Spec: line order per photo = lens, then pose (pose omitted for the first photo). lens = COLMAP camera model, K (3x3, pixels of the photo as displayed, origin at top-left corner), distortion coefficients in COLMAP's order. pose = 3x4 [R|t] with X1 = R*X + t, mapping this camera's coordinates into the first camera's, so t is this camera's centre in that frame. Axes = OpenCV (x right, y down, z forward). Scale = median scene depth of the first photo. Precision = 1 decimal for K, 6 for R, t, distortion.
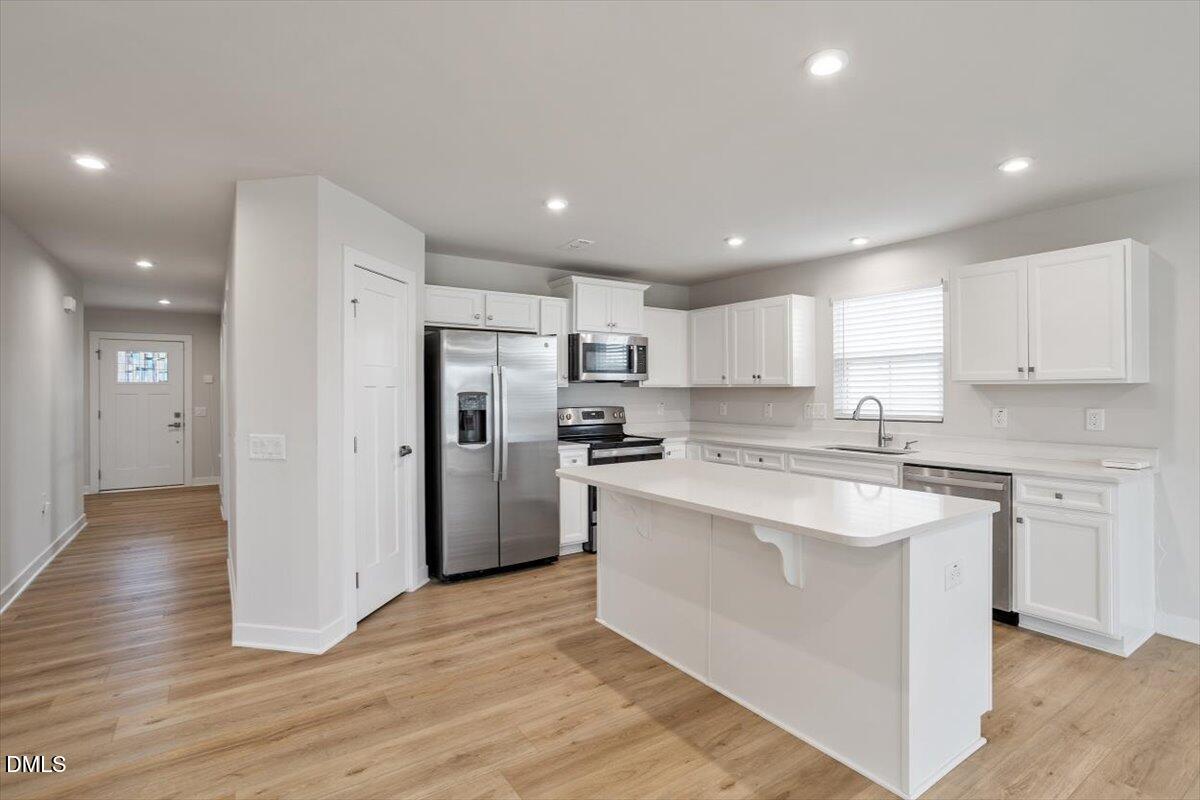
lens RADIAL K [[584.5, 0, 605.2], [0, 584.5, 389.7], [0, 0, 1]] dist [-0.045327, 0.029898]
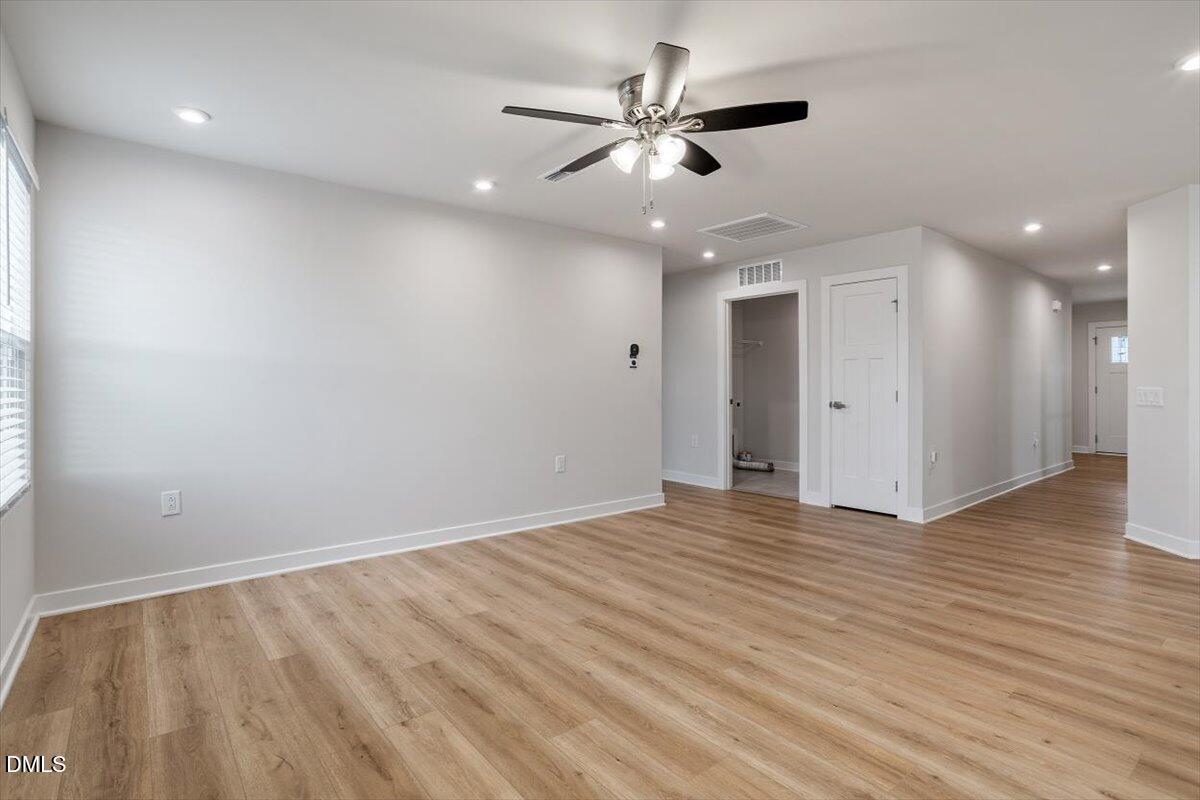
lens RADIAL K [[584.5, 0, 605.2], [0, 584.5, 389.7], [0, 0, 1]] dist [-0.045327, 0.029898]
pose [[0.086488, 0.010530, -0.996197, 0.482171], [0.005972, 0.999921, 0.011088, 0.044603], [0.996235, -0.006908, 0.086418, -0.290558]]
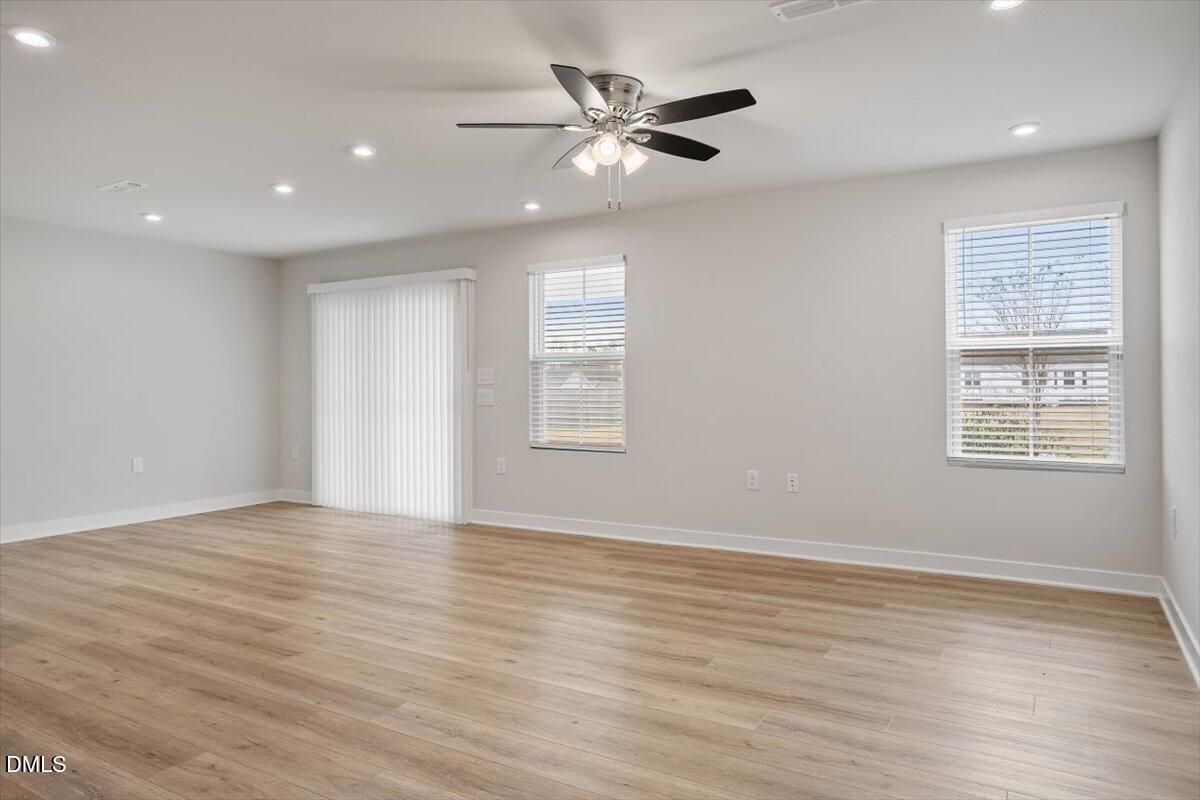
lens RADIAL K [[782.6, 0, 593.7], [0, 782.6, 387.0], [0, 0, 1]] dist [-0.012433, 0.000517]
pose [[-0.406085, 0.005614, 0.913818, -0.864706], [0.002817, 0.999984, -0.004892, 0.050378], [-0.913831, 0.000588, -0.406095, 0.161458]]
